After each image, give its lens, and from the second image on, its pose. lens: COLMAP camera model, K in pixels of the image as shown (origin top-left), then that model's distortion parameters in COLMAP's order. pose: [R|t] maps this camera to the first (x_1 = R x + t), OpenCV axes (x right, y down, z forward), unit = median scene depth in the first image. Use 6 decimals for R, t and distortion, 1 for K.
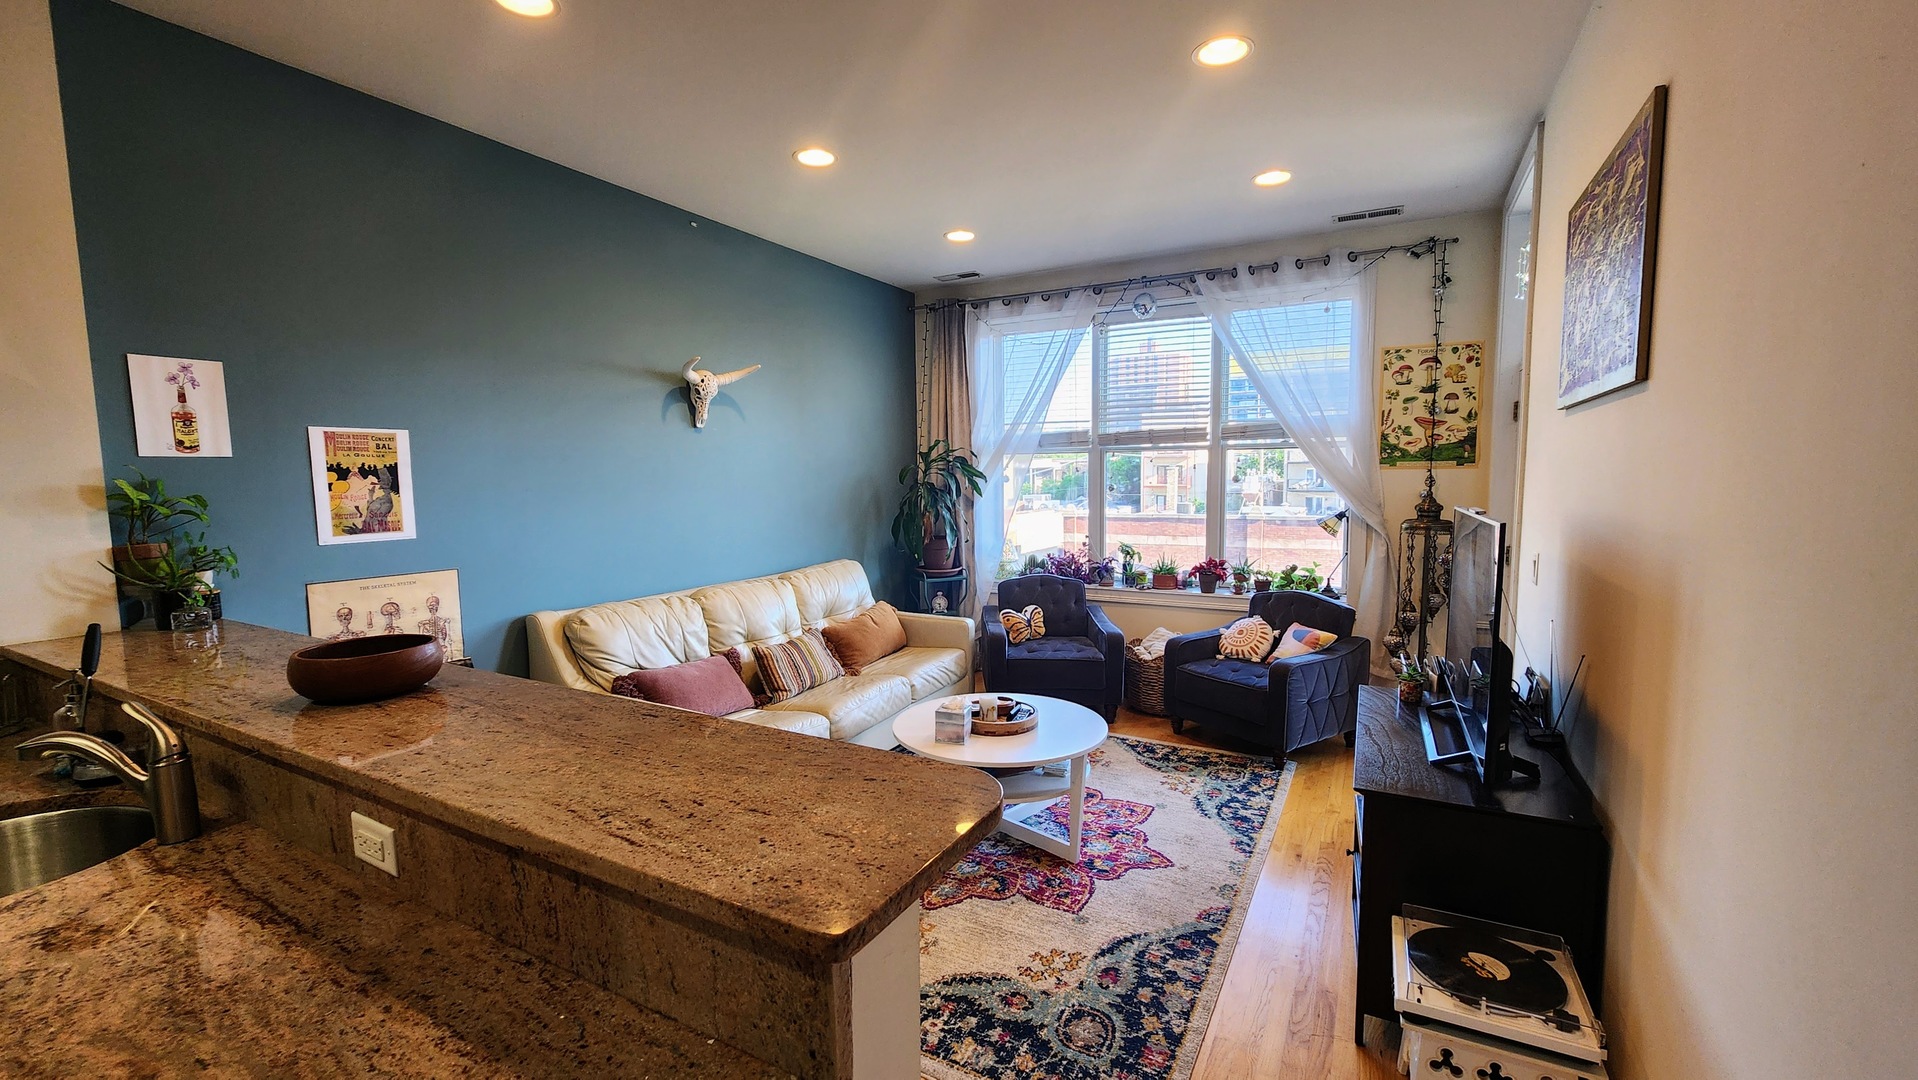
lens RADIAL K [[776.1, 0, 956.6], [0, 776.1, 542.5], [0, 0, 1]] dist [0.000064, 0.000122]
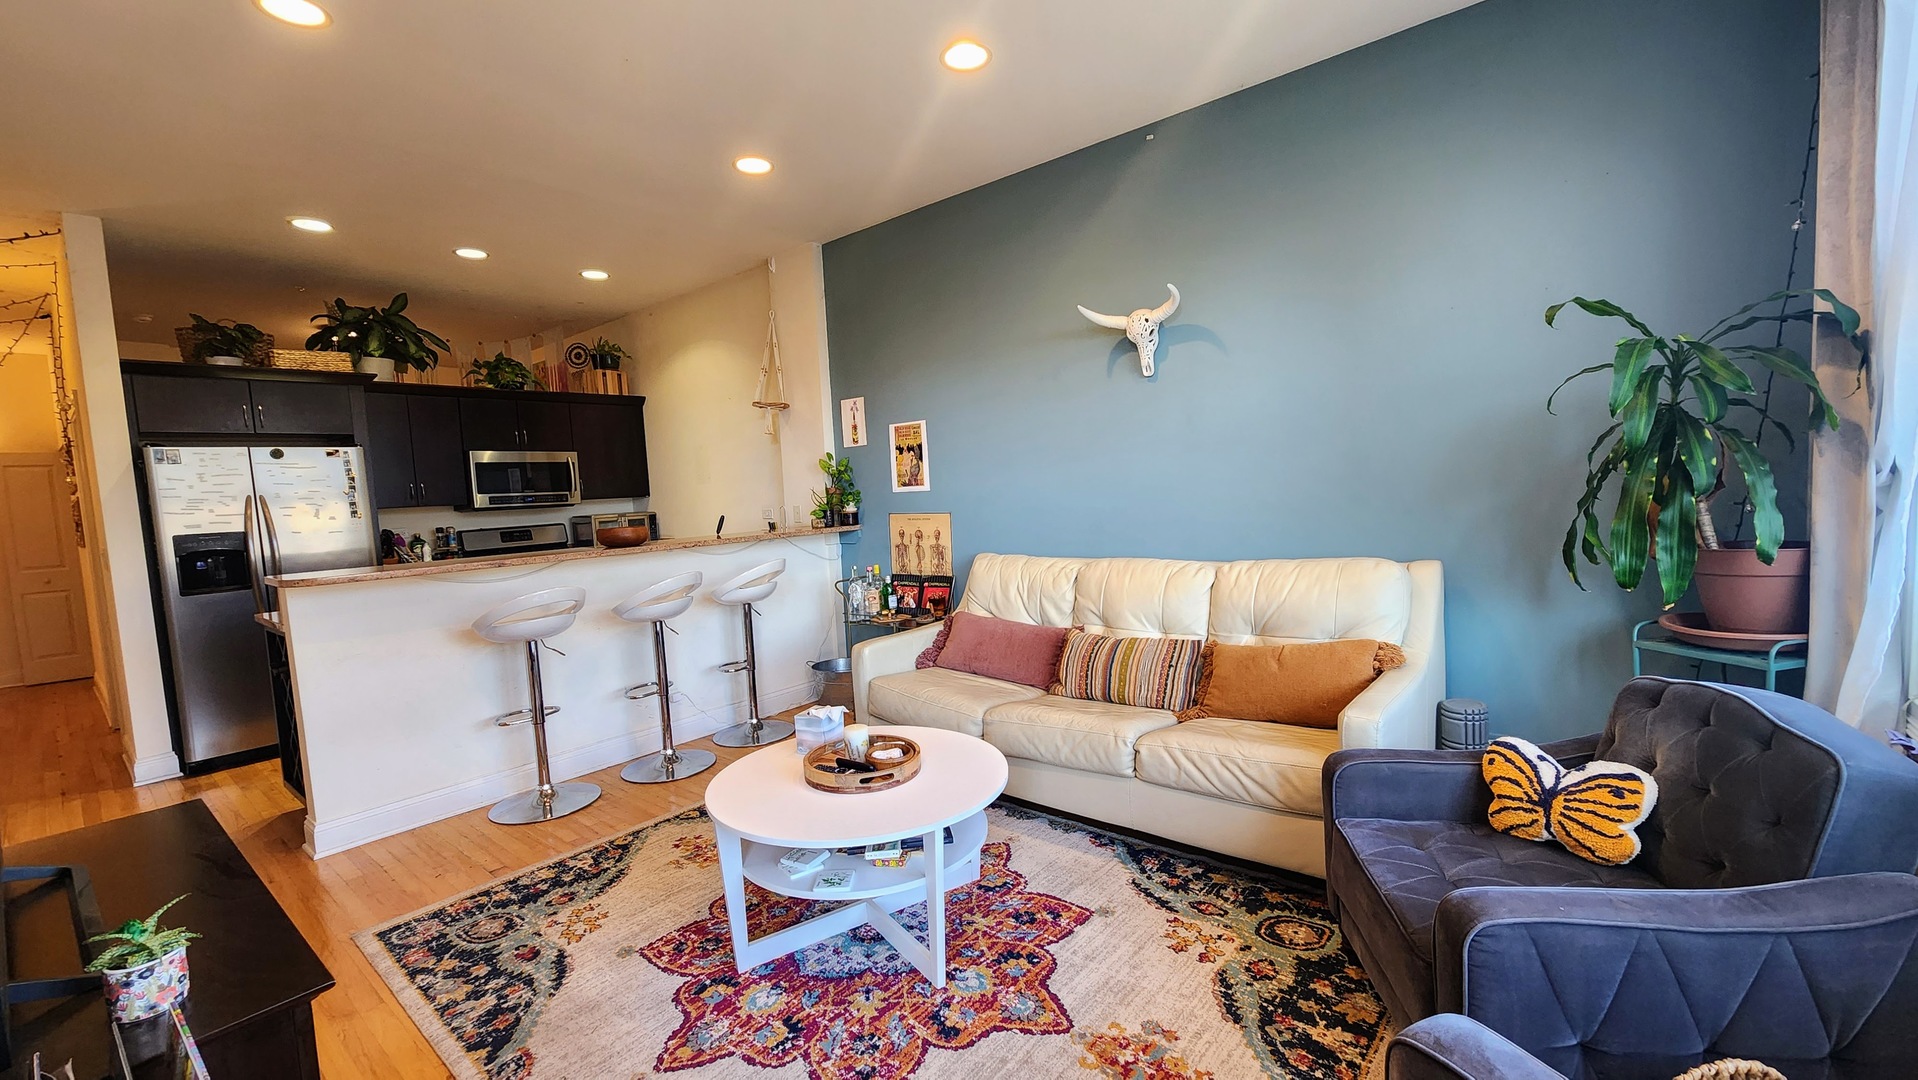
lens RADIAL K [[776.1, 0, 956.6], [0, 776.1, 542.7], [0, 0, 1]] dist [0.000064, 0.000122]
pose [[-0.190266, 0.091328, -0.977475, 0.903342], [-0.038383, 0.994210, 0.100363, -0.066312], [0.980982, 0.056614, -0.185659, 1.516963]]
